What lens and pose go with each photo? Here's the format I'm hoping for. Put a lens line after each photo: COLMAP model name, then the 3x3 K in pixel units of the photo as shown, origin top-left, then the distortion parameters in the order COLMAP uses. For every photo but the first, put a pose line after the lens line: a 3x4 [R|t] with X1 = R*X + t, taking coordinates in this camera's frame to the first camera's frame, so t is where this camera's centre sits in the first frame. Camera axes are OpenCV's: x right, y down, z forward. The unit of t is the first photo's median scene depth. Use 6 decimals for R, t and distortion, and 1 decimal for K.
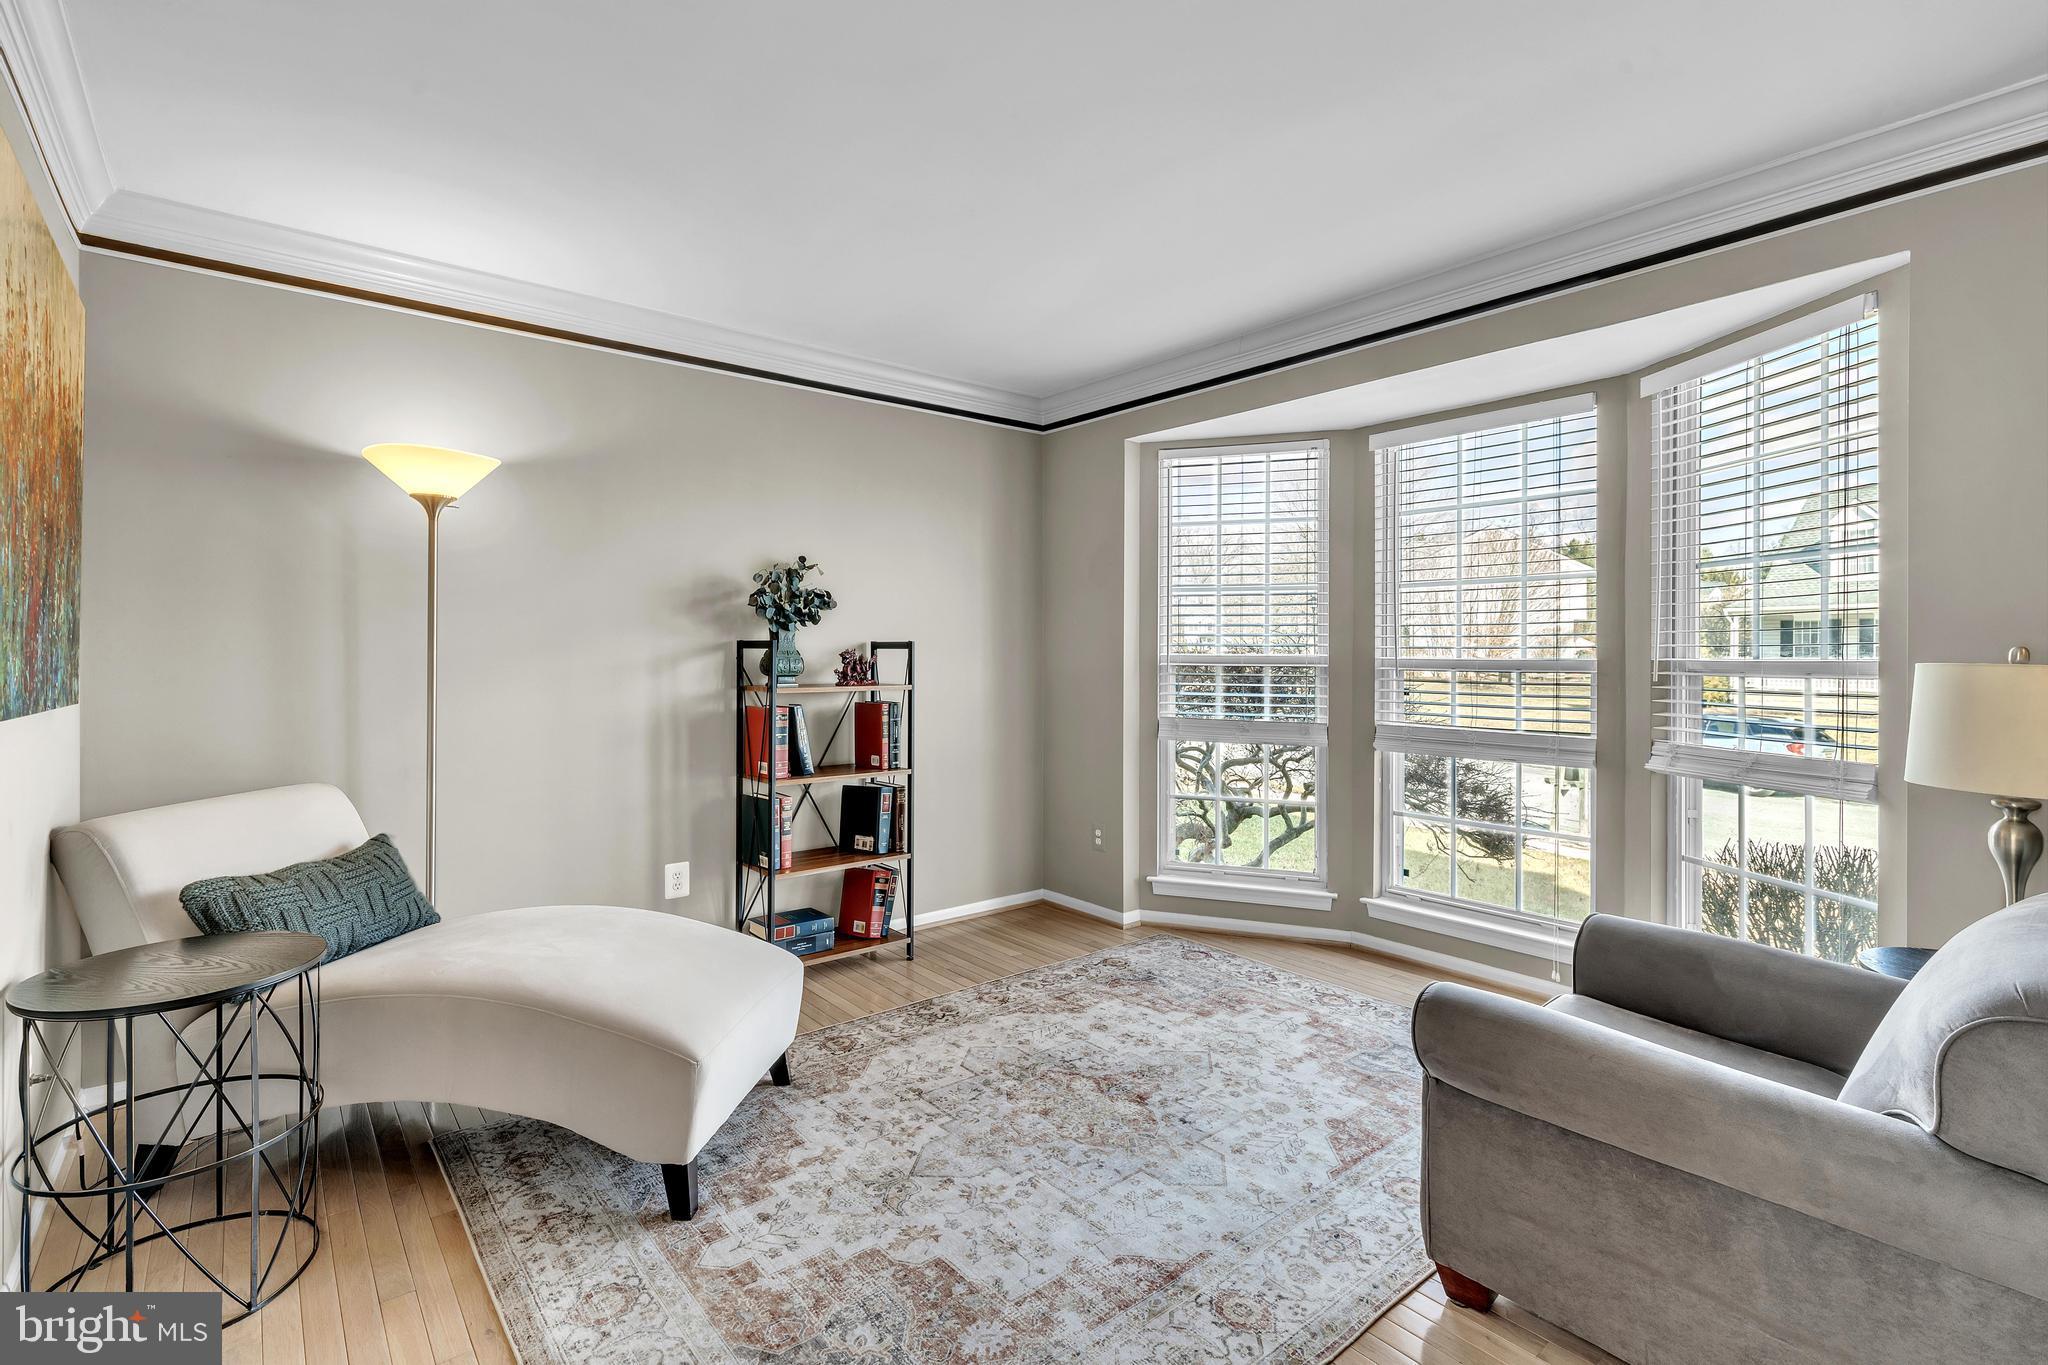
lens RADIAL K [[949.3, 0, 1027.3], [0, 949.3, 647.9], [0, 0, 1]] dist [0.028081, -0.014679]
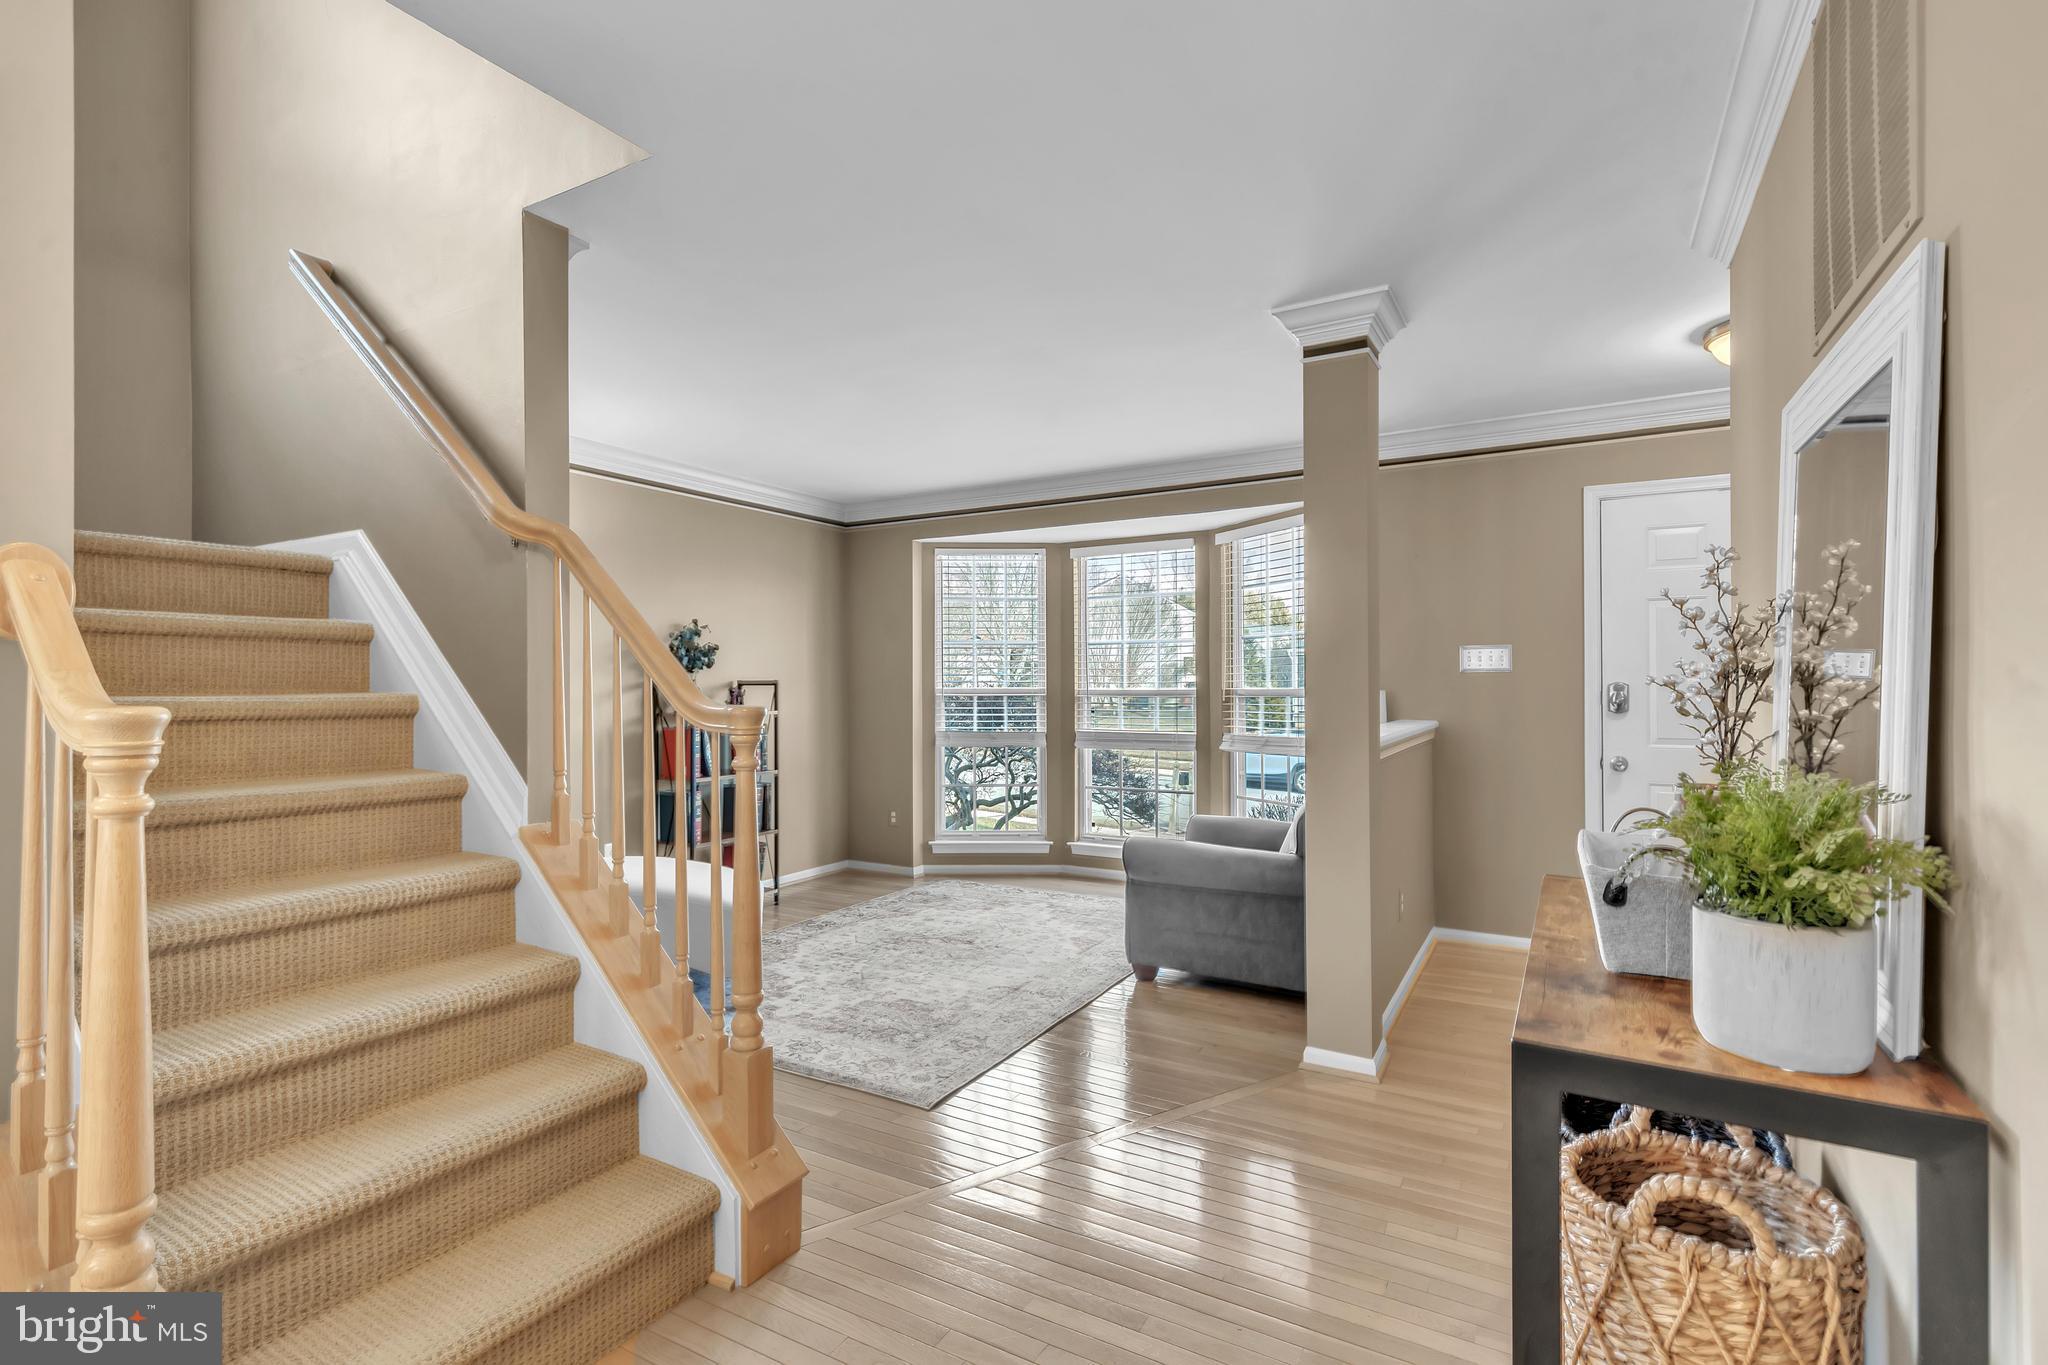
lens RADIAL K [[952.7, 0, 1030.6], [0, 952.7, 665.4], [0, 0, 1]] dist [0.002971, 0.000195]
pose [[0.935989, 0.000398, 0.352028, -0.280656], [0.005314, 0.999869, -0.015259, -0.005541], [-0.351988, 0.016152, 0.935865, -0.487961]]
